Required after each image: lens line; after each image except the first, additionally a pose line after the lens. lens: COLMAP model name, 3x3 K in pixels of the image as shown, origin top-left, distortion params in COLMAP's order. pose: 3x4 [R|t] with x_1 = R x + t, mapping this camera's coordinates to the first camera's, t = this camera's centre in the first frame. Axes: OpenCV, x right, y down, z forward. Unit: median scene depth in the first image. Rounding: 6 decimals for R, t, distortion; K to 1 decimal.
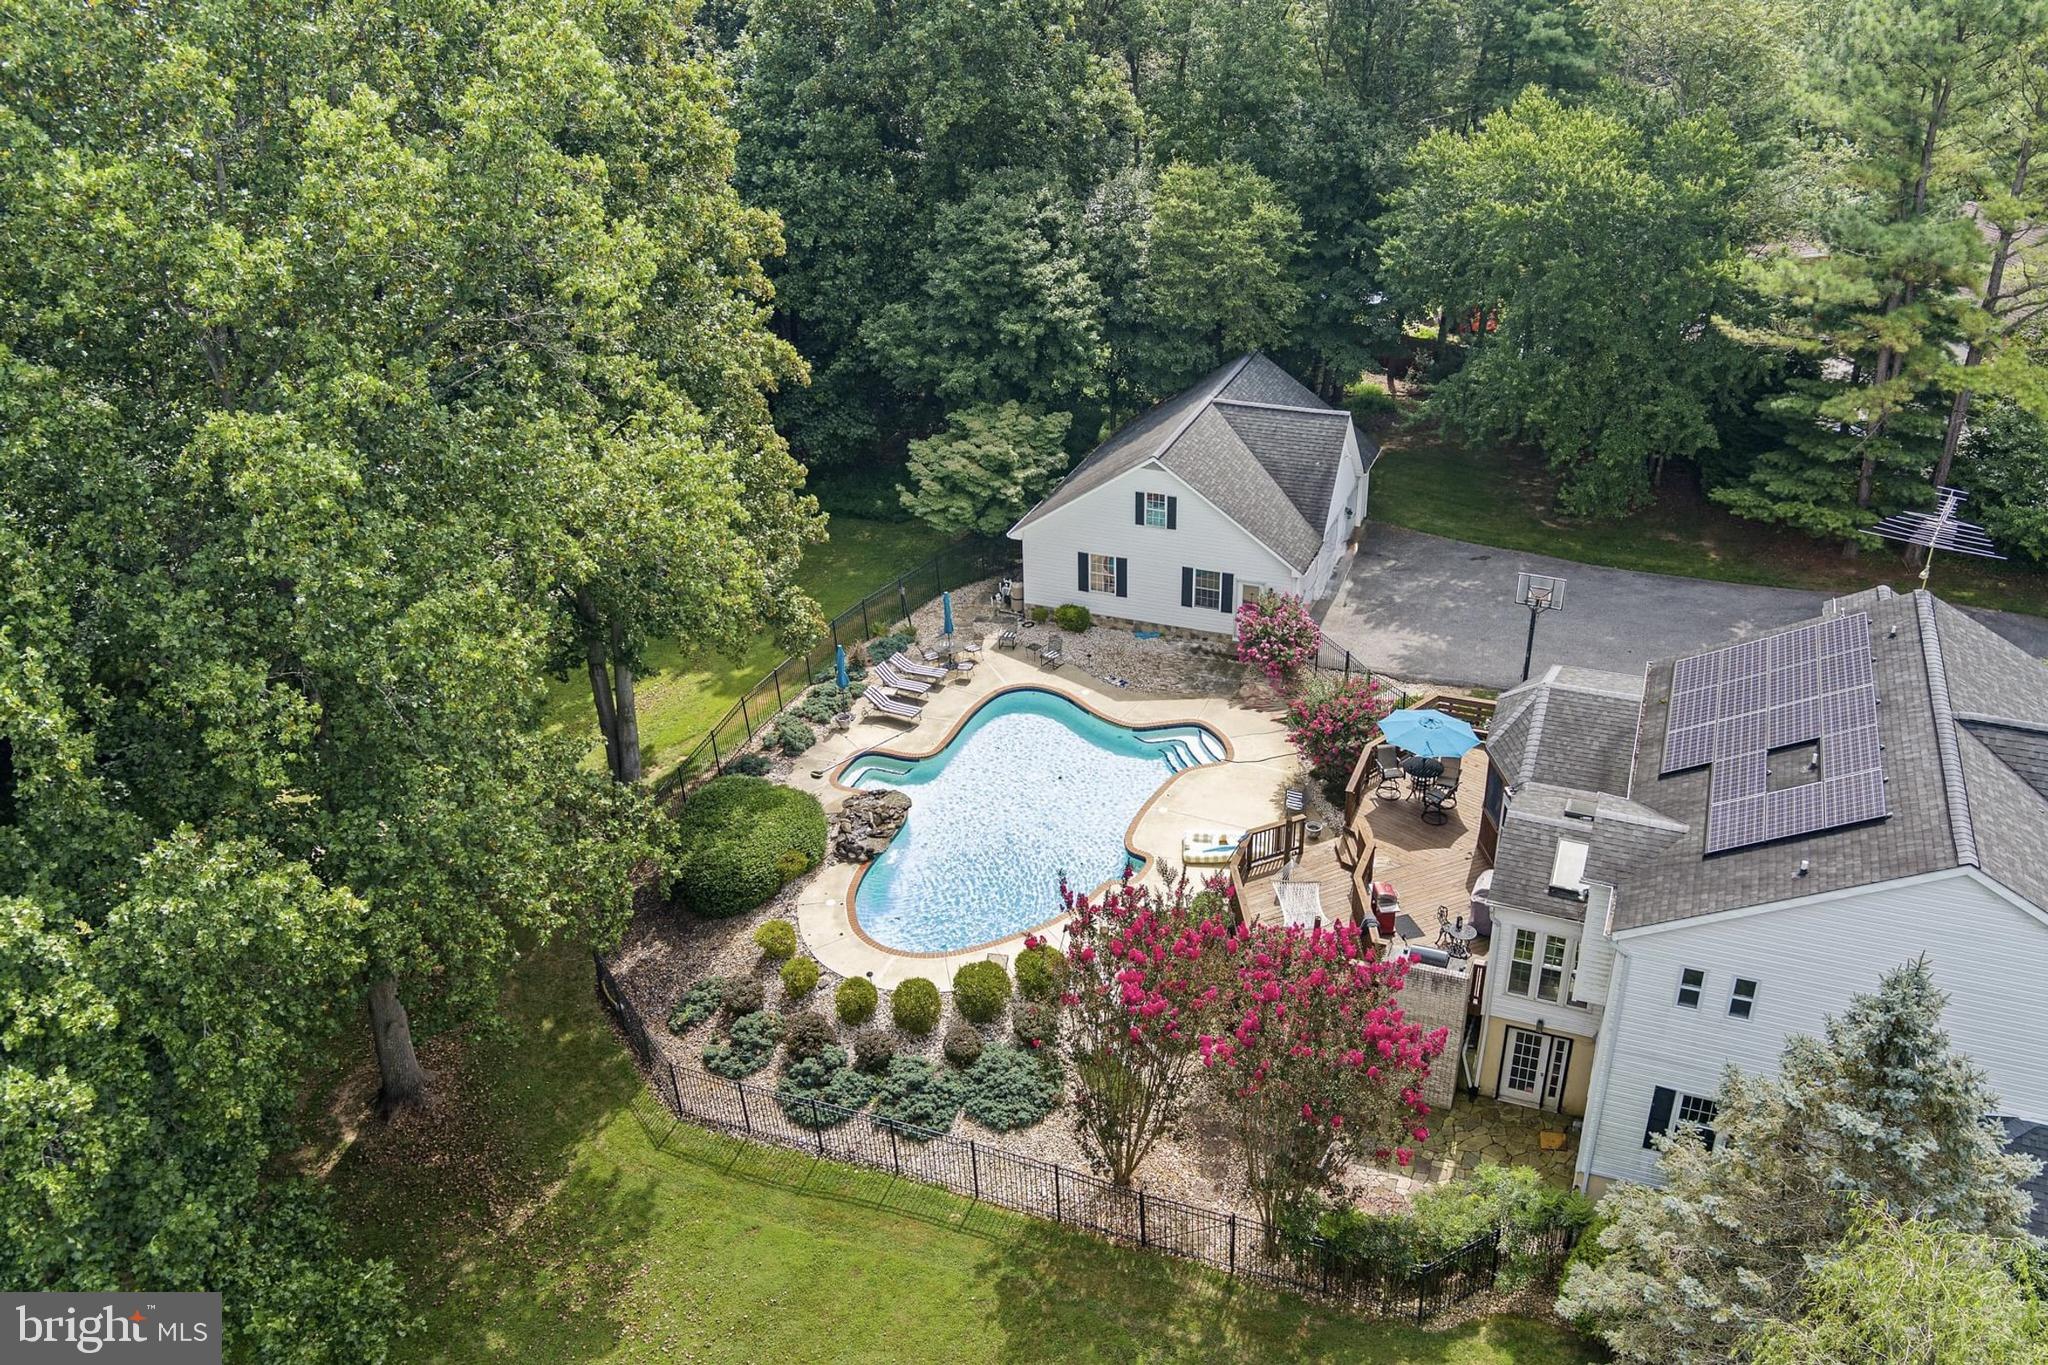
lens RADIAL K [[1690.8, 0, 1020.0], [0, 1690.8, 685.3], [0, 0, 1]] dist [-0.053040, -0.002837]
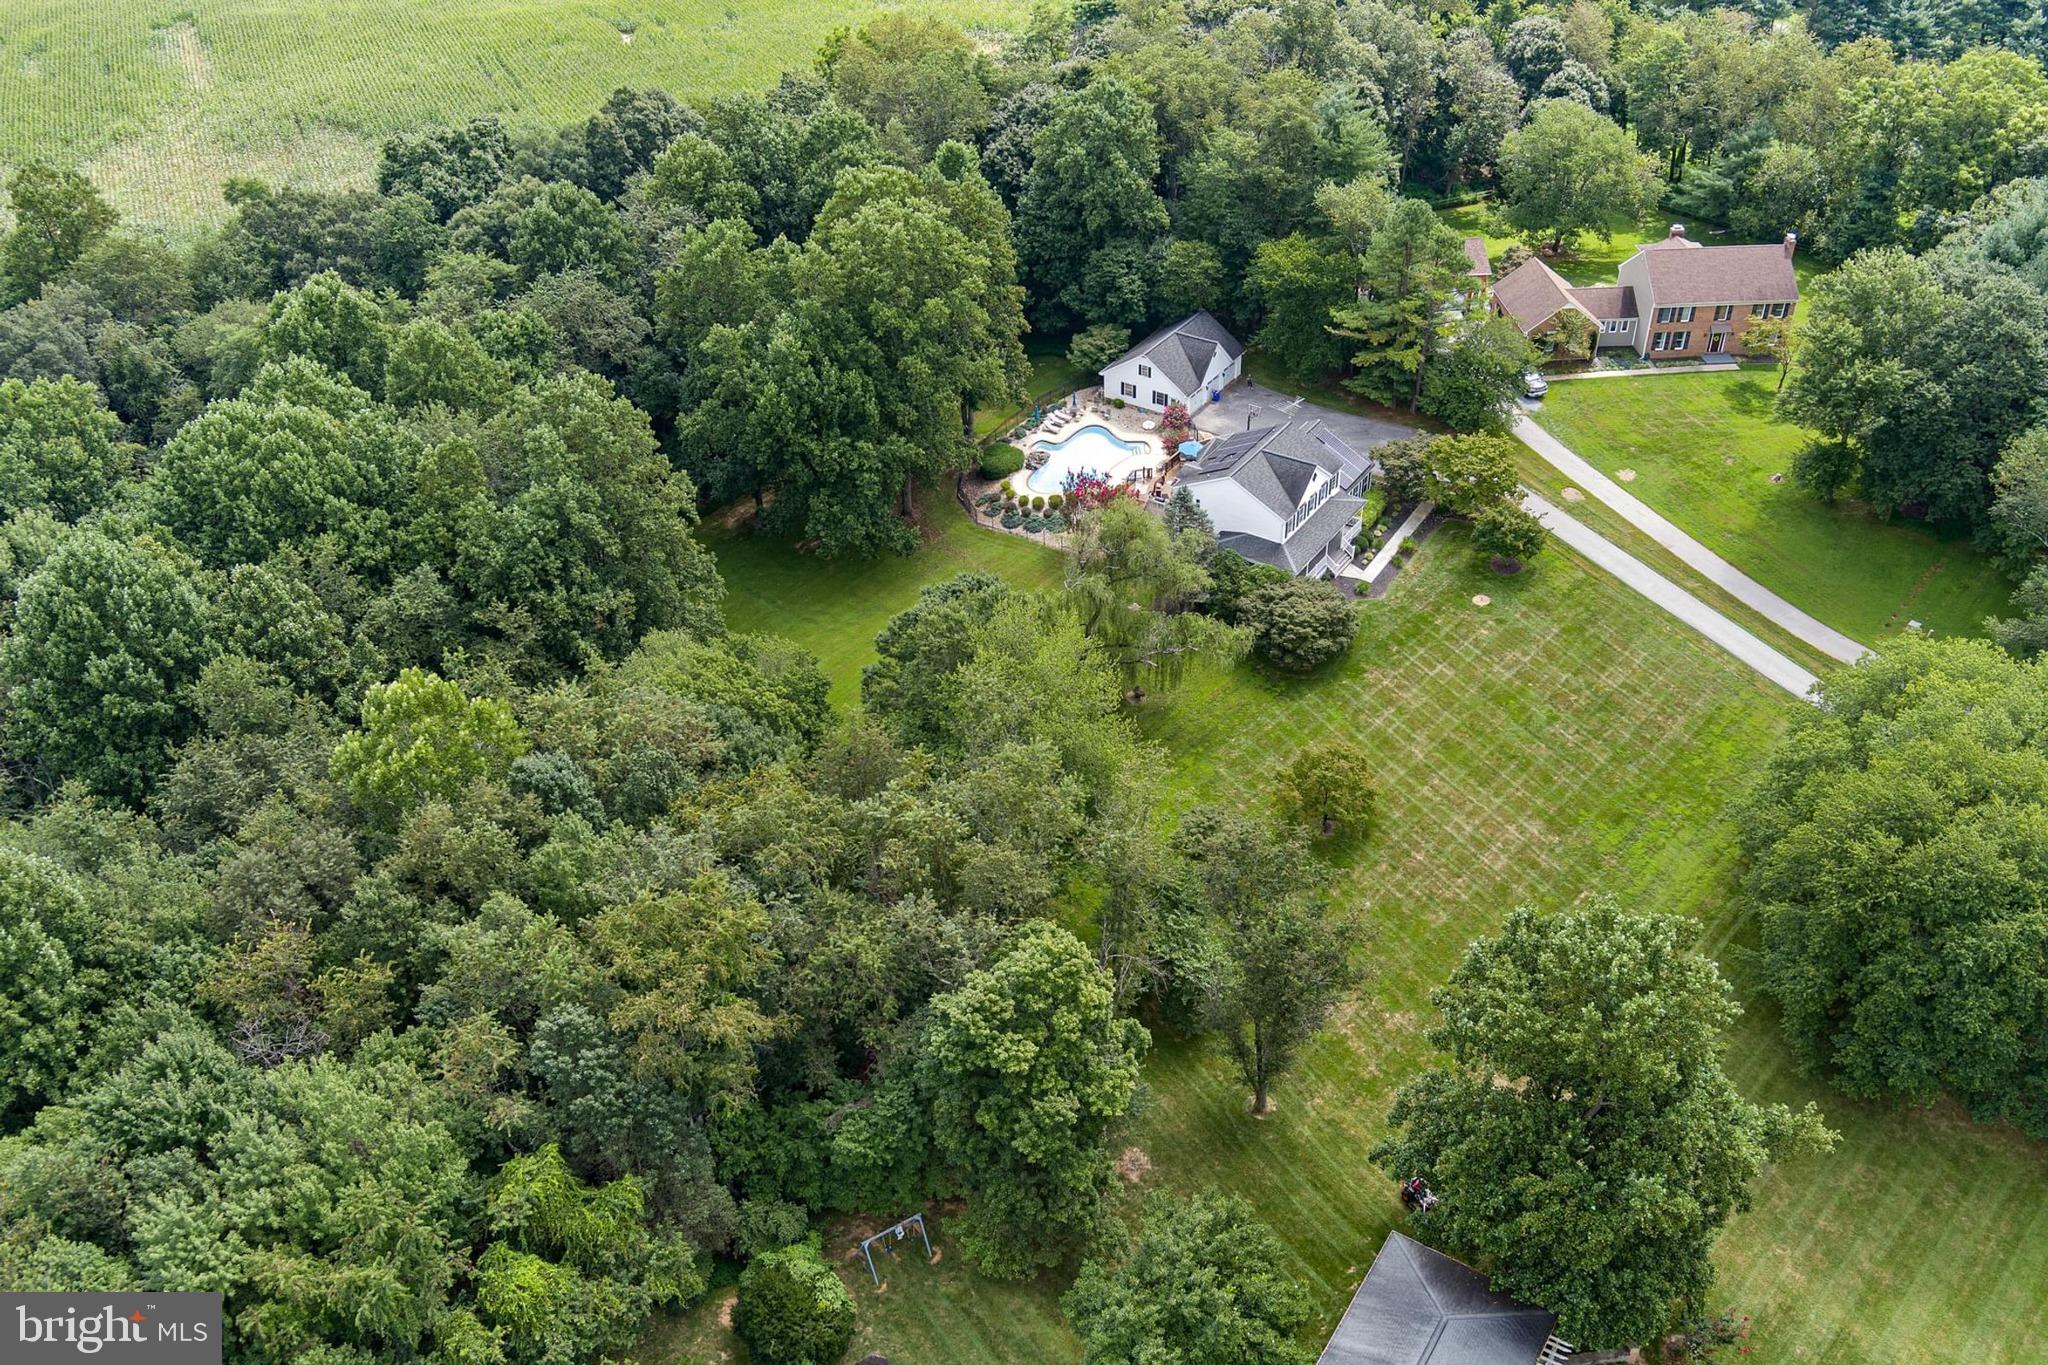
lens RADIAL K [[1690.8, 0, 1023.5], [0, 1690.8, 677.9], [0, 0, 1]] dist [-0.053040, -0.002837]
pose [[0.979731, 0.120935, -0.159690, 0.442642], [-0.095171, 0.982493, 0.160157, -0.027570], [0.176263, -0.141713, 0.974089, -2.200391]]
